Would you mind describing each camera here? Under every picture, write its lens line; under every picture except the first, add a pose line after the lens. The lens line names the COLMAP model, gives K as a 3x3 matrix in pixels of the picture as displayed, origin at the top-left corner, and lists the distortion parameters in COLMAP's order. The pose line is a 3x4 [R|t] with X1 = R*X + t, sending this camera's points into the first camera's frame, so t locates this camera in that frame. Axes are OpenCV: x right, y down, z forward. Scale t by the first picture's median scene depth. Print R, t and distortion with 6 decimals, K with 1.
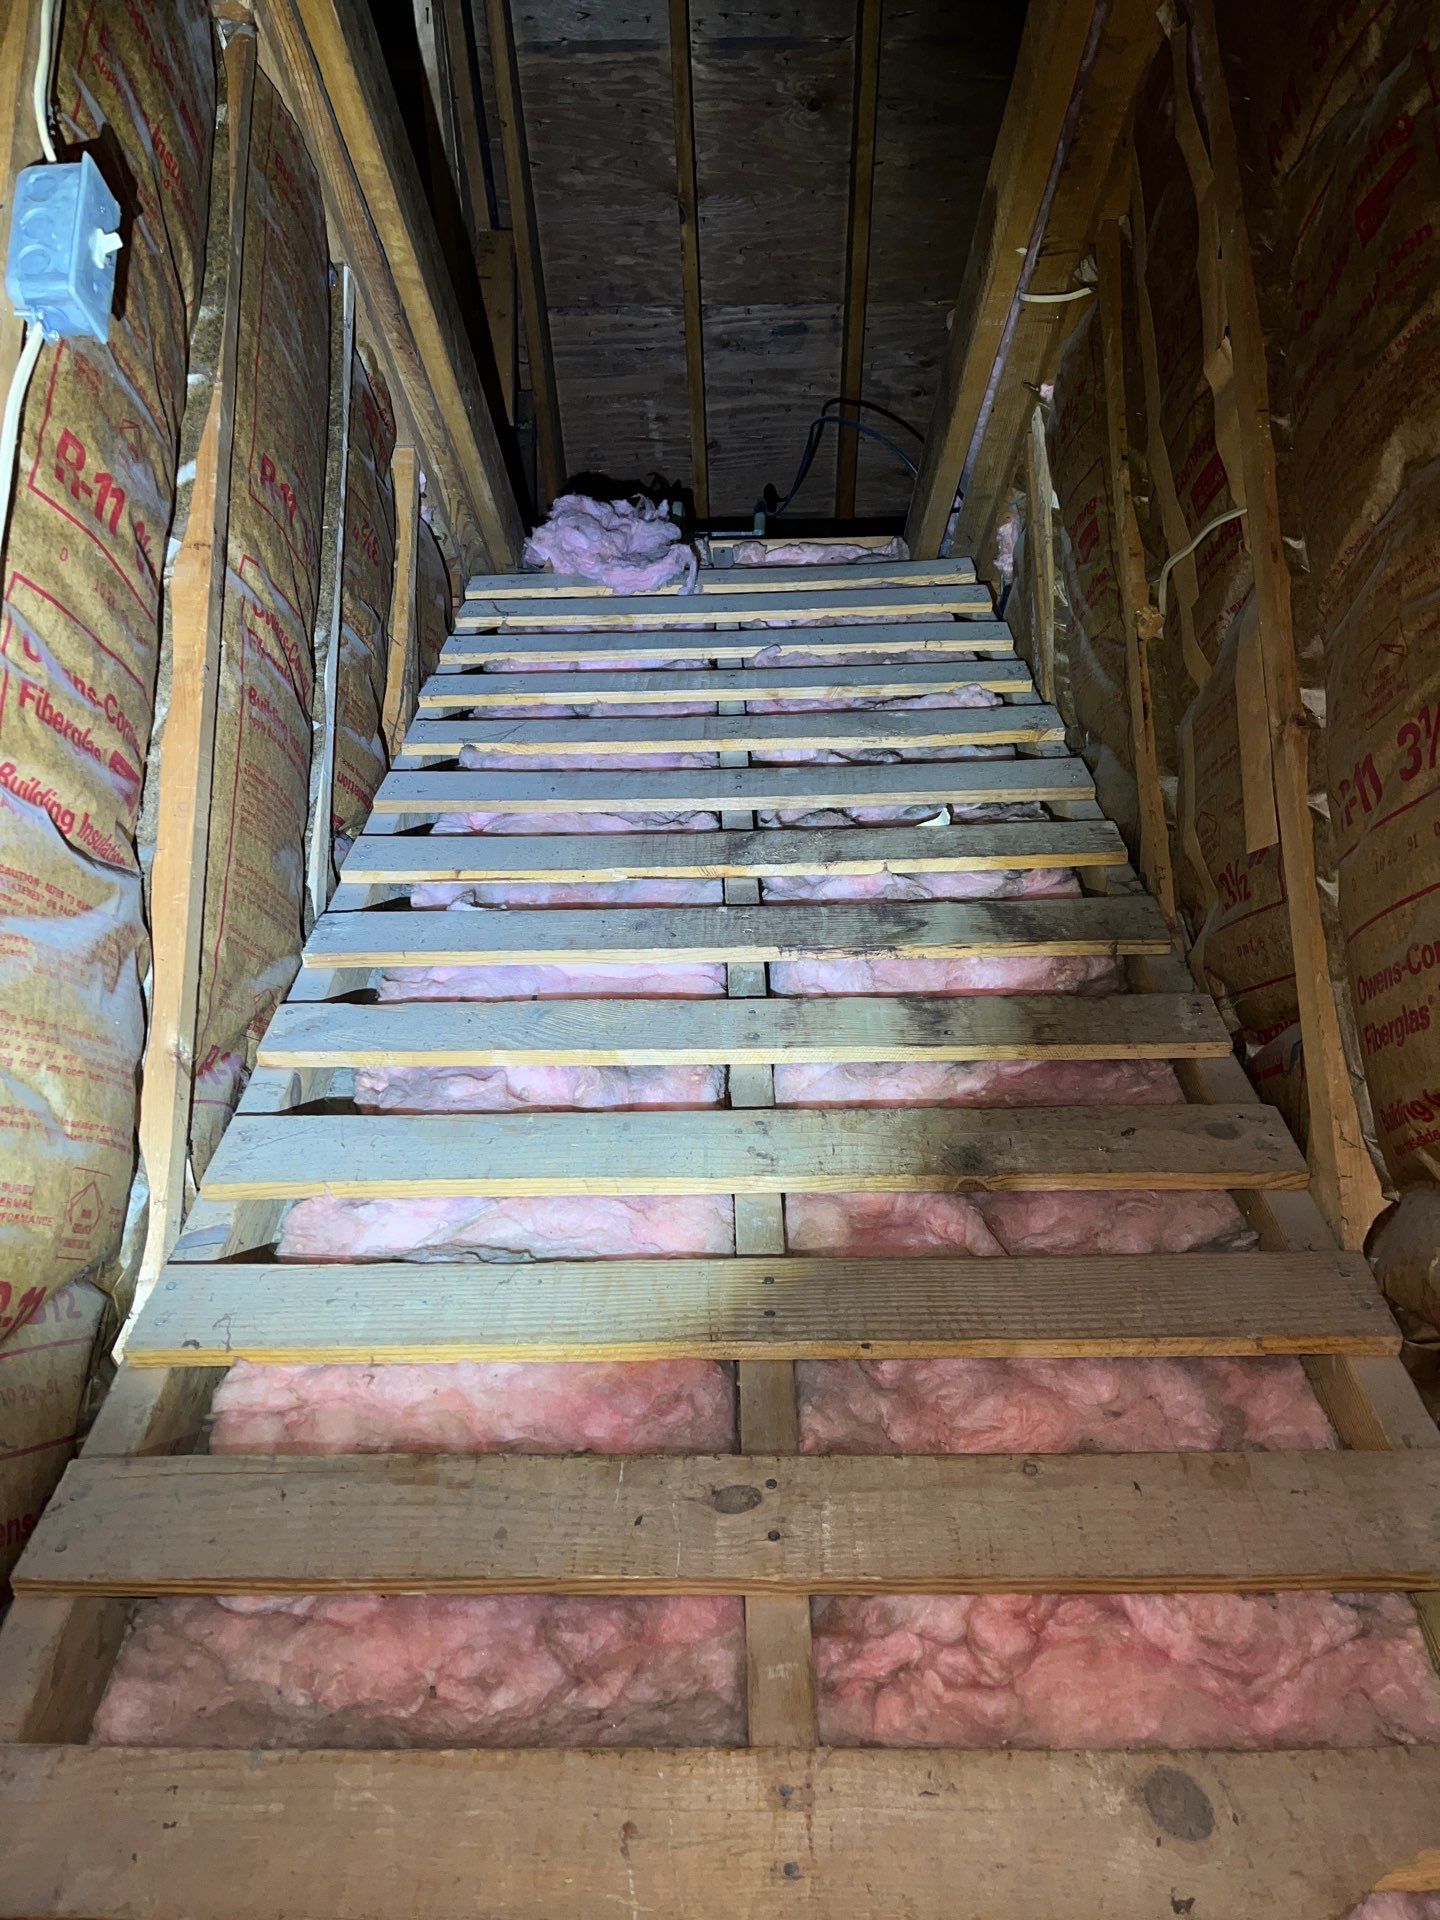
lens RADIAL K [[1440.9, 0, 724.7], [0, 1440.9, 967.2], [0, 0, 1]] dist [0.059352, -0.073596]
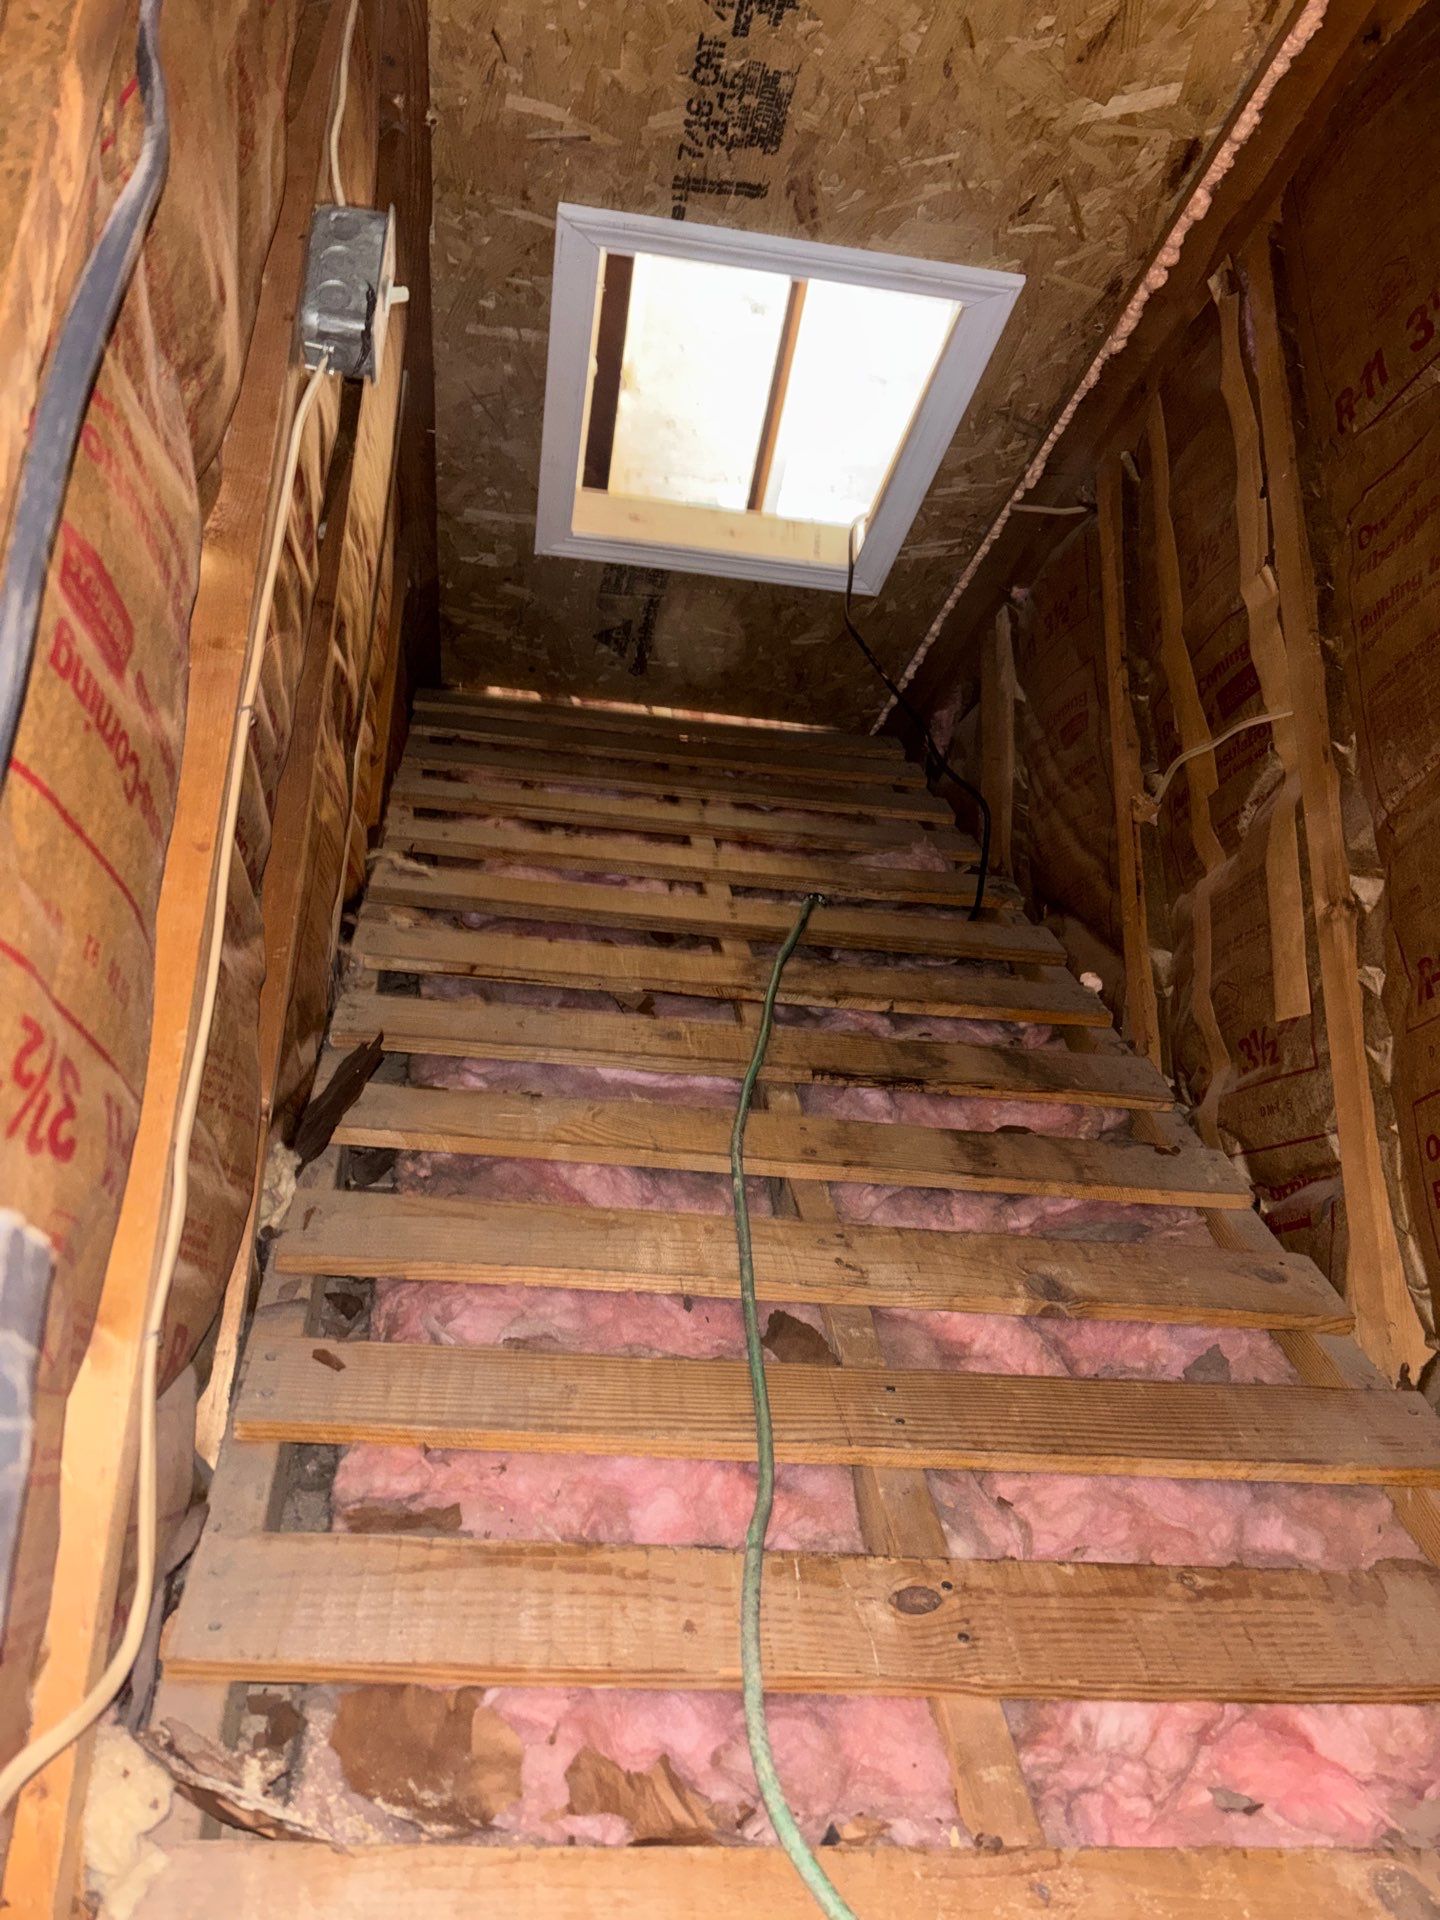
lens RADIAL K [[1440.9, 0, 717.8], [0, 1440.9, 987.2], [0, 0, 1]] dist [0.059352, -0.073596]
pose [[0.980056, 0.104479, 0.169037, -0.231728], [-0.086979, 0.990357, -0.107830, 0.048672], [-0.178673, 0.090977, 0.979693, 0.009209]]
